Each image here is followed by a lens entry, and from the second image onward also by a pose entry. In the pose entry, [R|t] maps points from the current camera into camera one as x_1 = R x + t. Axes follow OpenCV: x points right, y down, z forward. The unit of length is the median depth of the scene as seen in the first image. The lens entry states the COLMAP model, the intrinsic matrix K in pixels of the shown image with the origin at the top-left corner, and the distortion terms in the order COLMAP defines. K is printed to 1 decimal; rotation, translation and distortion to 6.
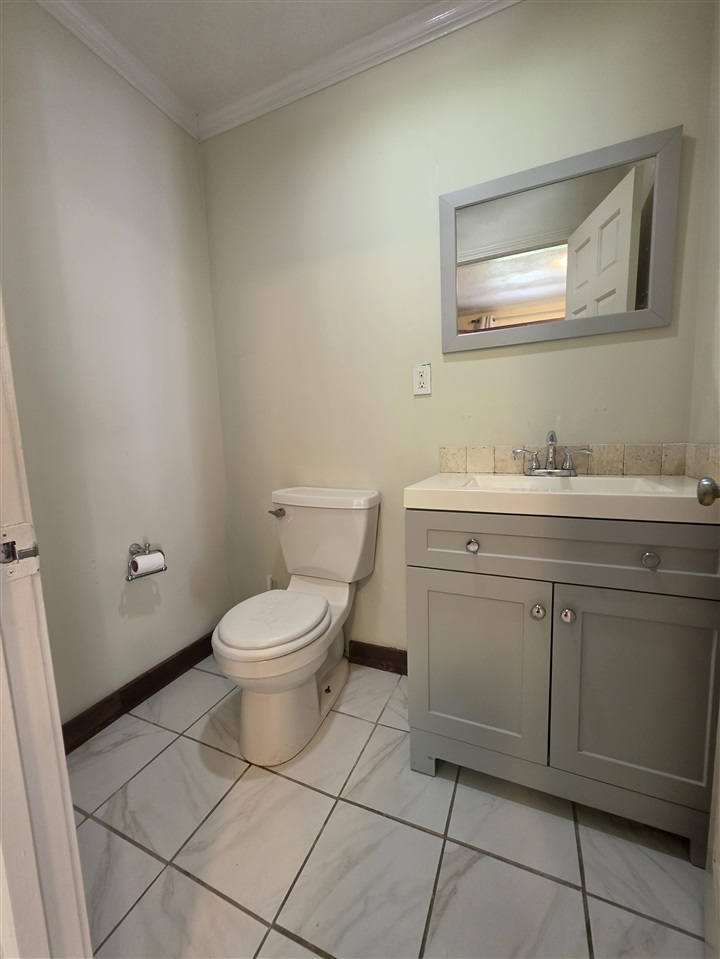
lens RADIAL K [[385.2, 0, 360.0], [0, 385.2, 478.9], [0, 0, 1]] dist [-0.003937, 0.001328]
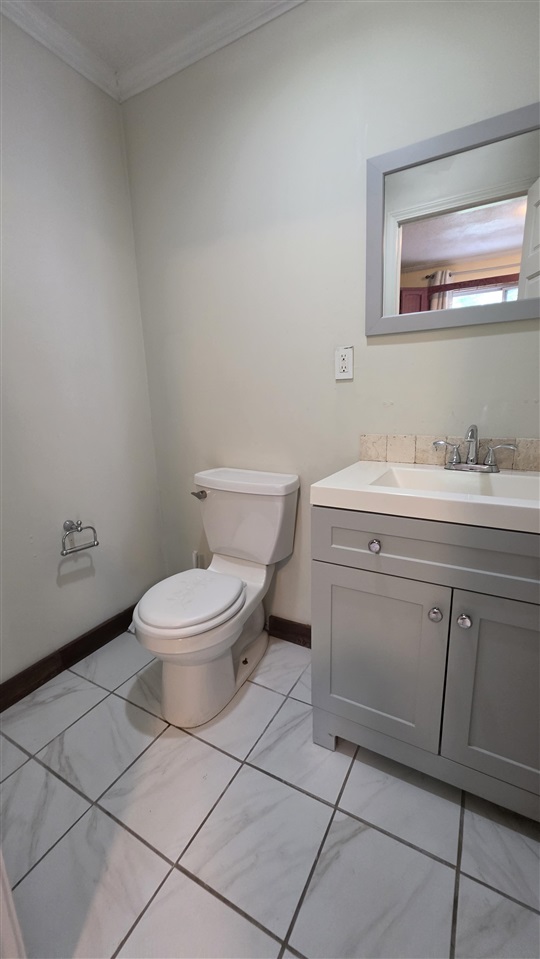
lens RADIAL K [[386.8, 0, 269.1], [0, 386.8, 481.3], [0, 0, 1]] dist [-0.003026, 0.000514]
pose [[0.995205, 0.024866, -0.094601, 0.096399], [-0.014832, 0.994327, 0.105323, -0.084379], [0.096683, -0.103415, 0.989928, -0.005938]]
